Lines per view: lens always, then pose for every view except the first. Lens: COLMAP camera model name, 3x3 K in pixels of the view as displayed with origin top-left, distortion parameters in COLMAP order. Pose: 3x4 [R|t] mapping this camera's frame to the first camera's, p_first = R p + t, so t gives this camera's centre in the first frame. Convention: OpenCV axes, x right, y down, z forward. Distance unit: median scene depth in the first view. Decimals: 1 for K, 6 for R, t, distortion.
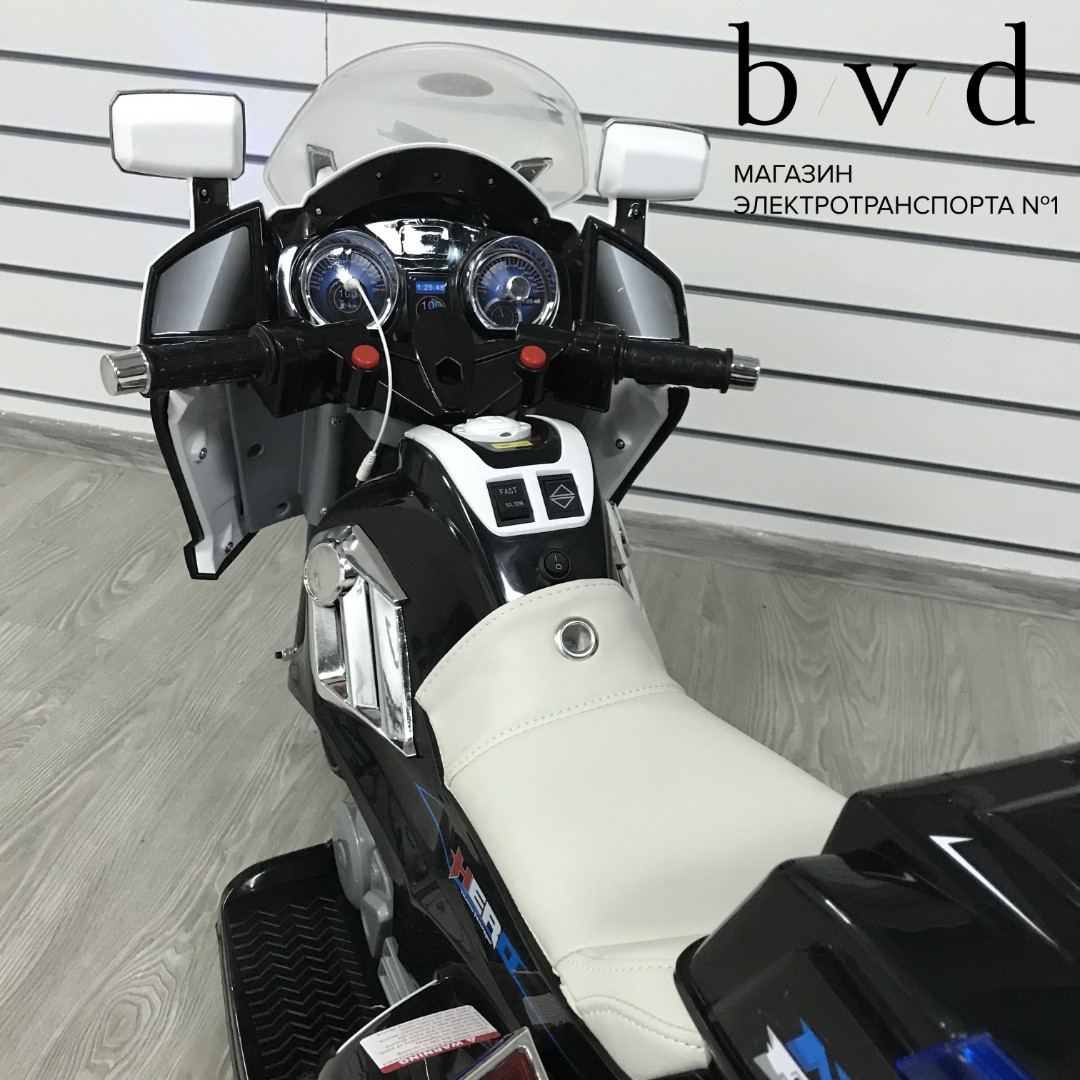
lens RADIAL K [[1141.6, 0, 540.0], [0, 1141.6, 540.0], [0, 0, 1]] dist [-0.023553, 0.056679]
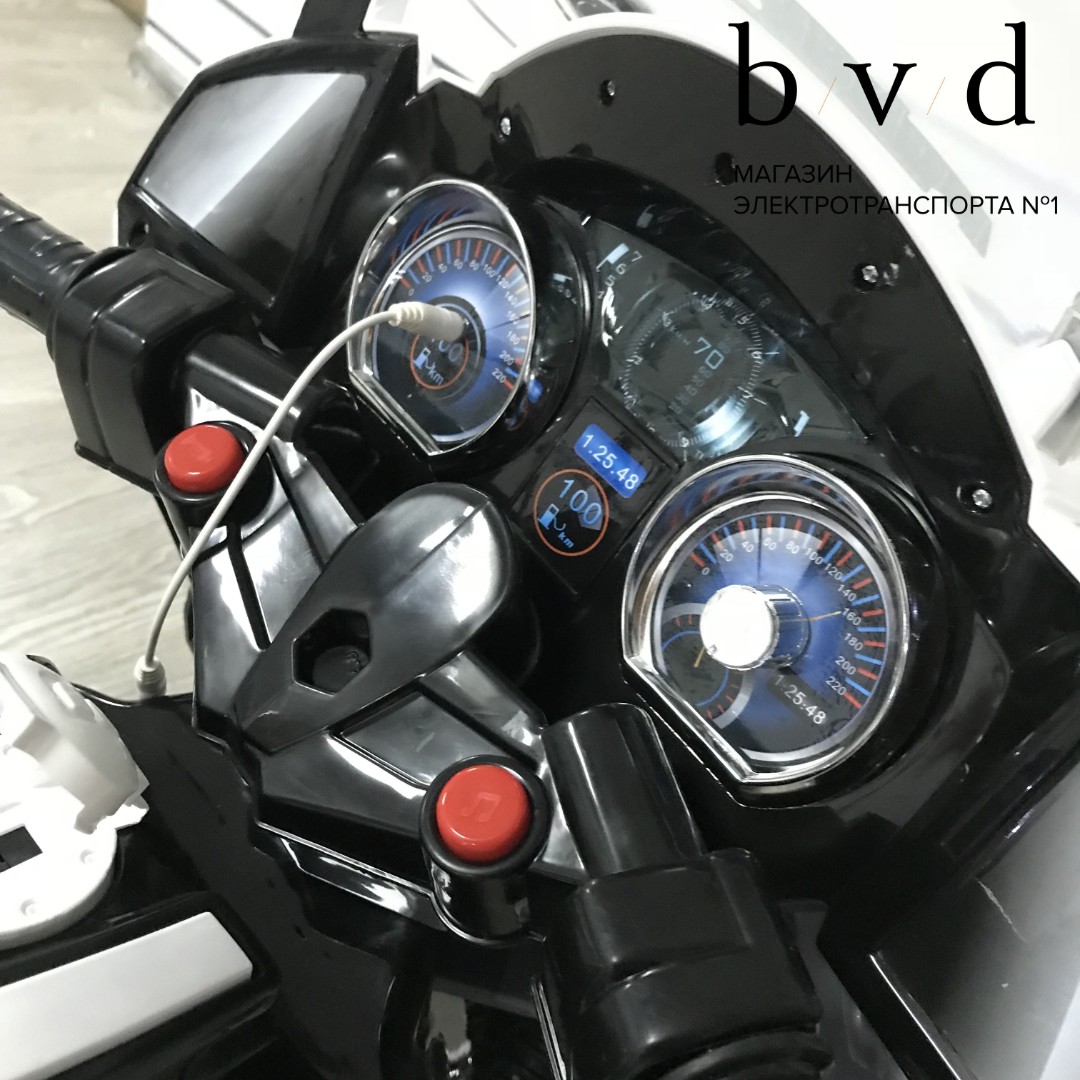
lens RADIAL K [[1141.6, 0, 540.0], [0, 1141.6, 540.0], [0, 0, 1]] dist [-0.023553, 0.056679]
pose [[0.395268, 0.591498, -0.702776, 0.150863], [-0.635385, 0.728579, 0.255850, -0.277272], [0.663362, 0.345403, 0.663813, 0.761778]]
